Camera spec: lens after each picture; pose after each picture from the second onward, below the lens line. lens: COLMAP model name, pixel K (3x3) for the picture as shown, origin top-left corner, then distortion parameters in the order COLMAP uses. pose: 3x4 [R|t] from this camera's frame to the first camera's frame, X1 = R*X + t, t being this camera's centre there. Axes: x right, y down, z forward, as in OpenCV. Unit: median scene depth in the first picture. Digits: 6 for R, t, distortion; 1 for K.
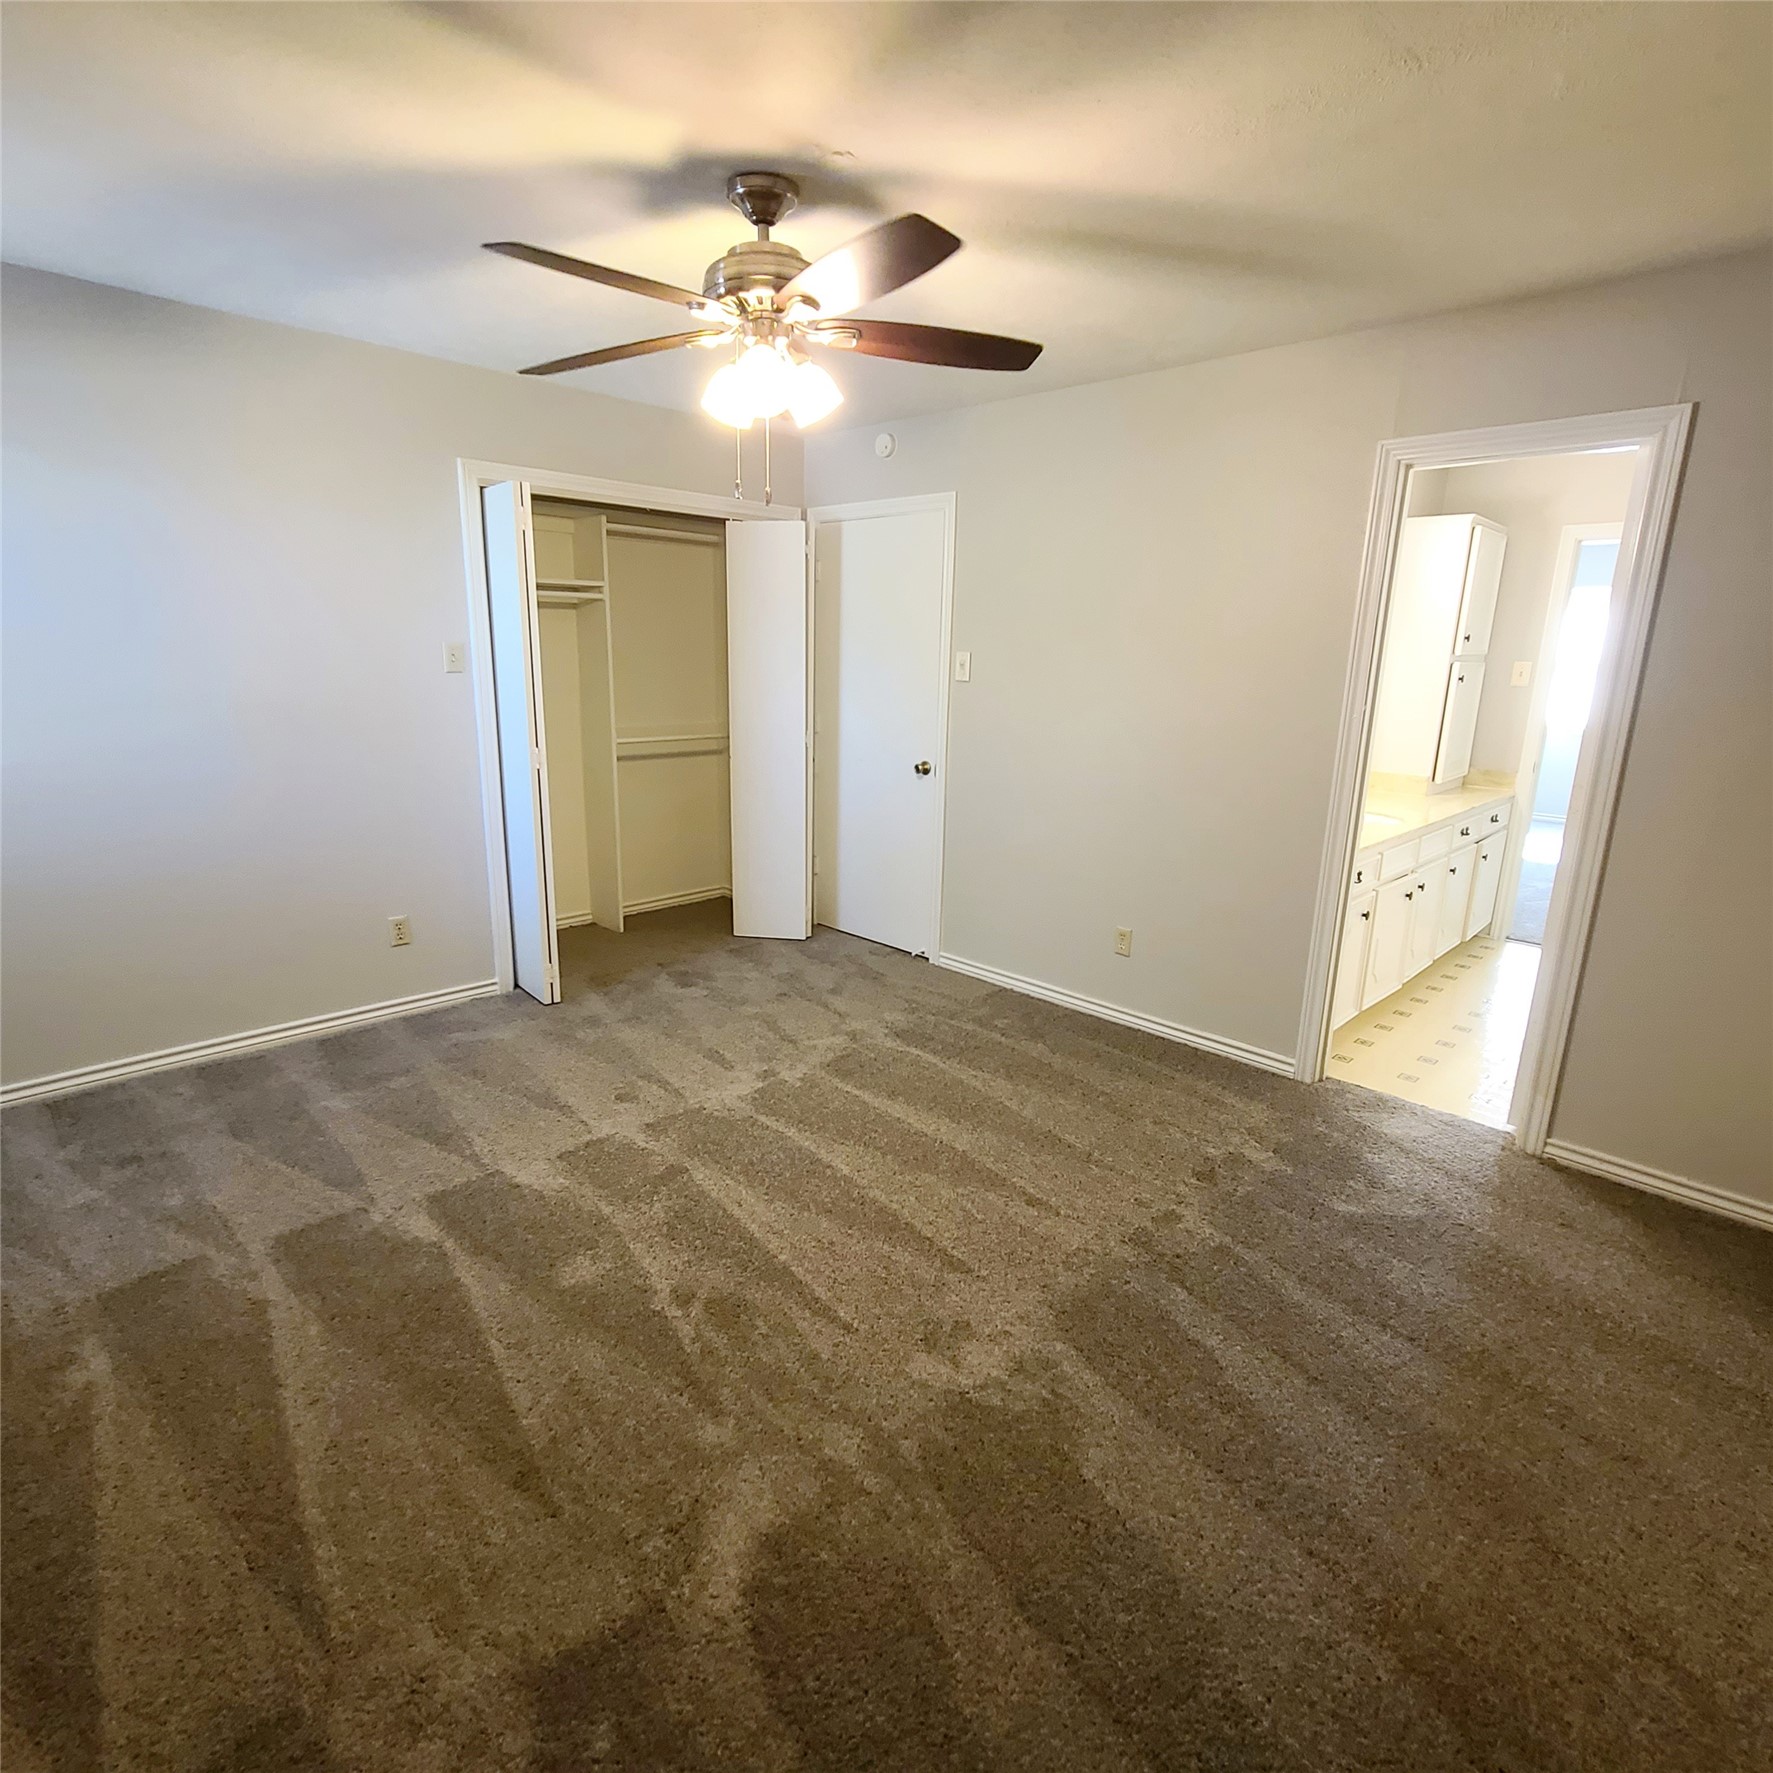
lens RADIAL K [[960.3, 0, 891.3], [0, 960.3, 886.2], [0, 0, 1]] dist [0.002892, -0.004238]
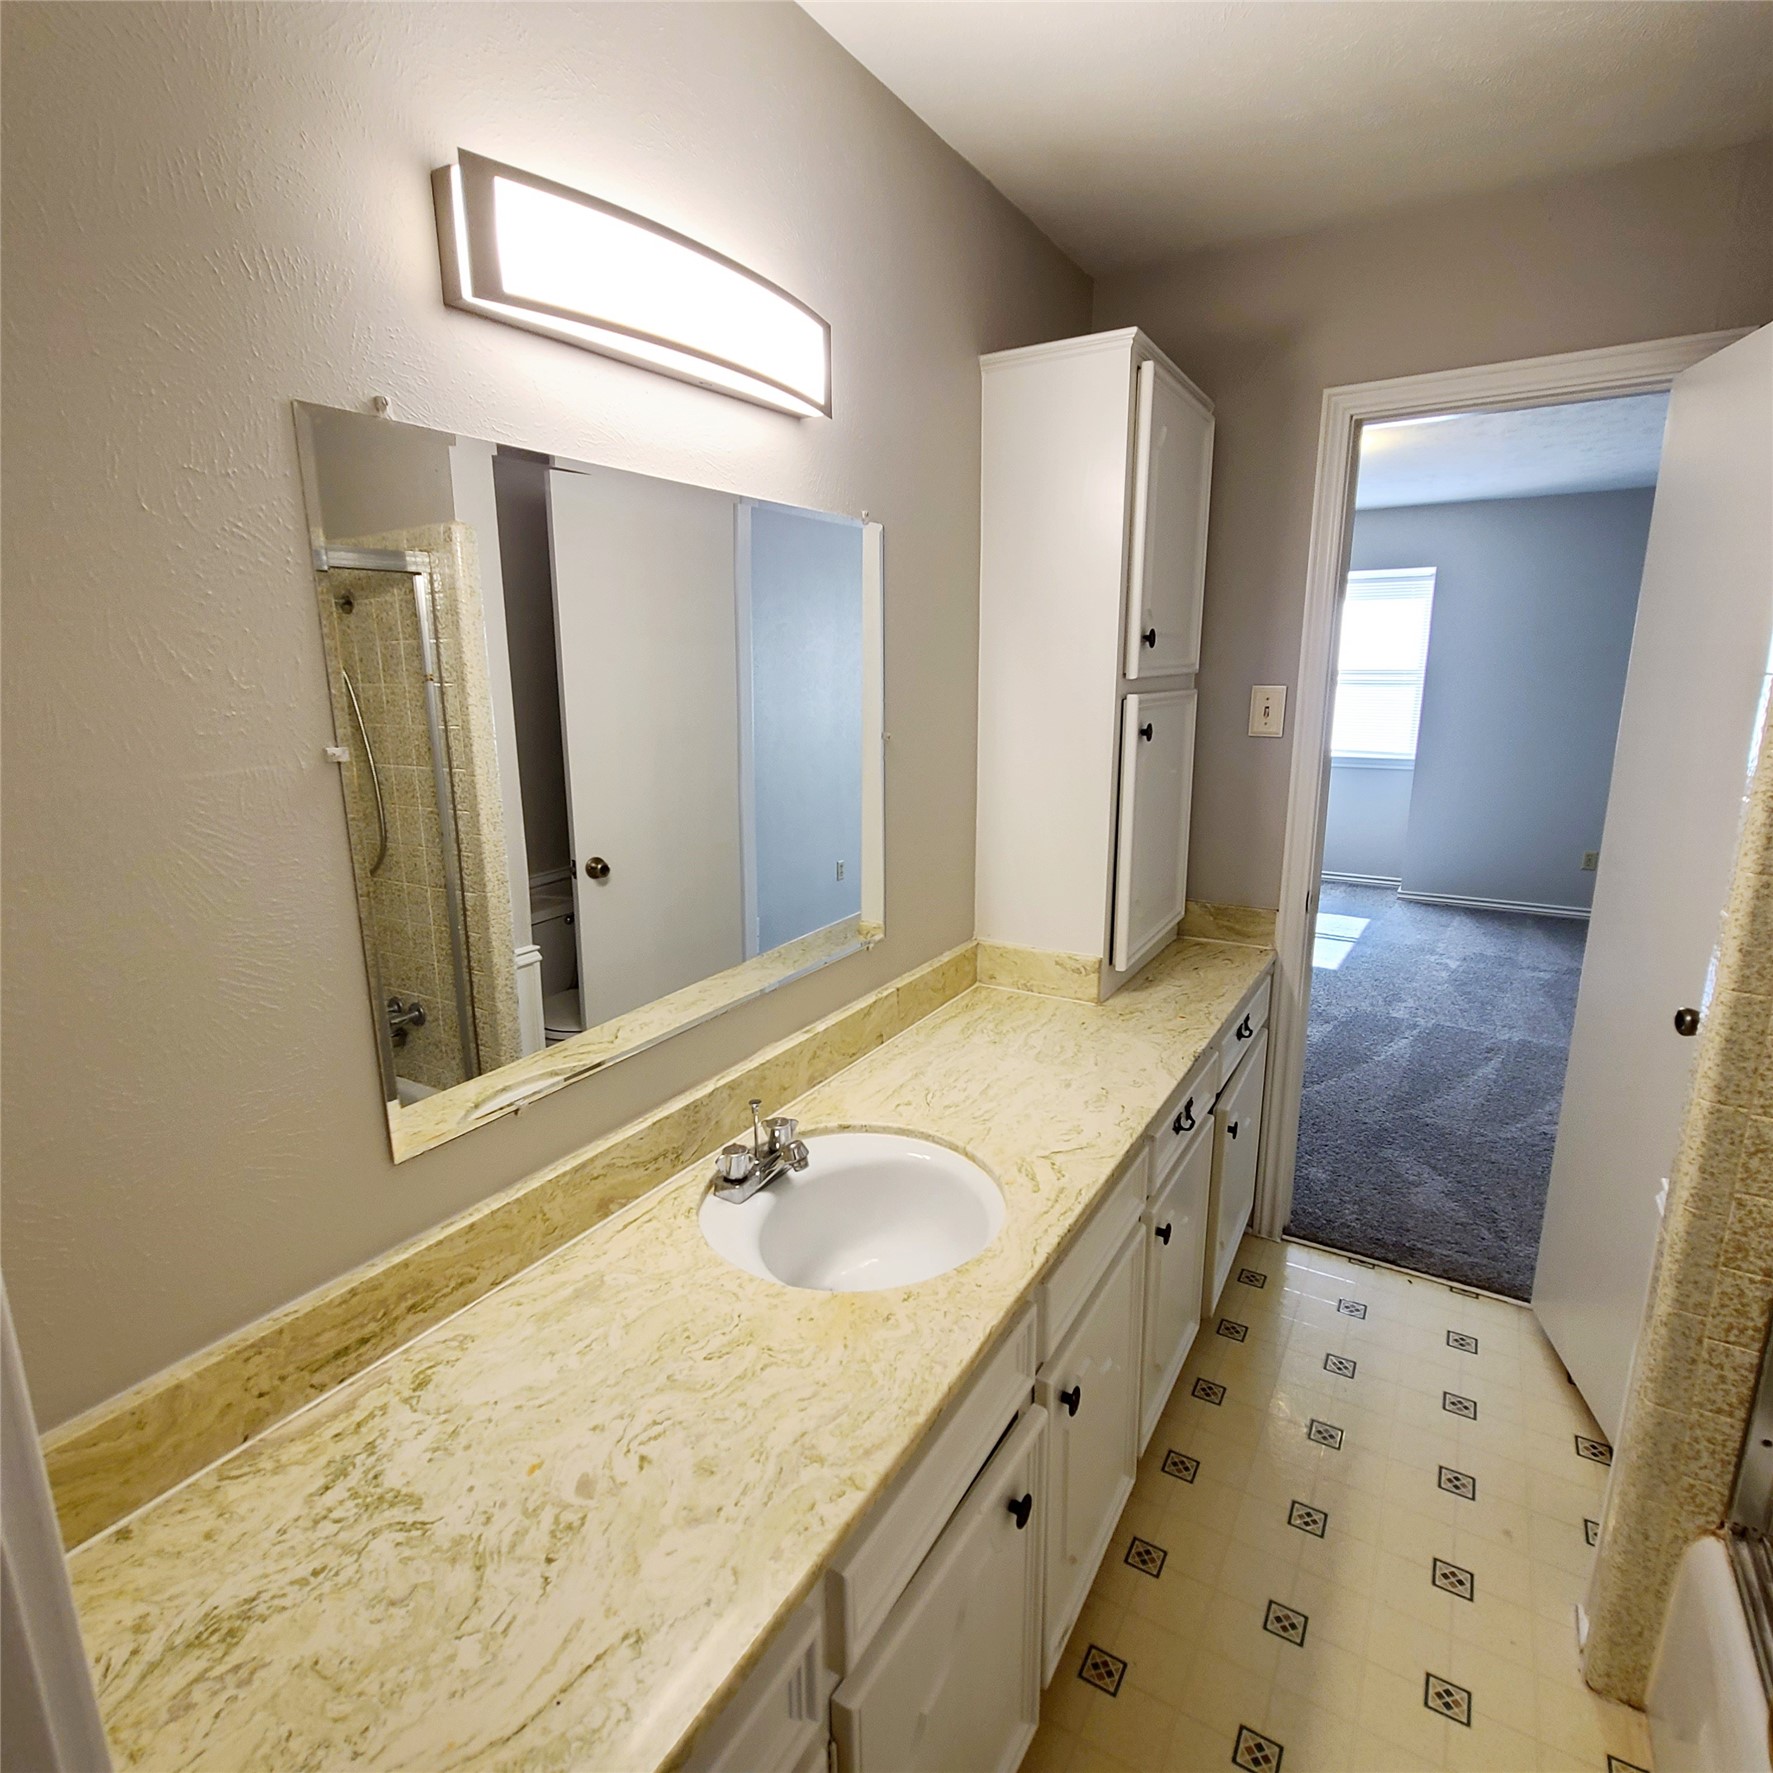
lens RADIAL K [[960.3, 0, 885.4], [0, 960.3, 883.3], [0, 0, 1]] dist [0.002892, -0.004238]
pose [[0.974524, -0.073693, 0.211832, 0.377401], [0.079124, 0.996715, -0.017263, -0.148037], [-0.209864, 0.033584, 0.977154, 0.598557]]
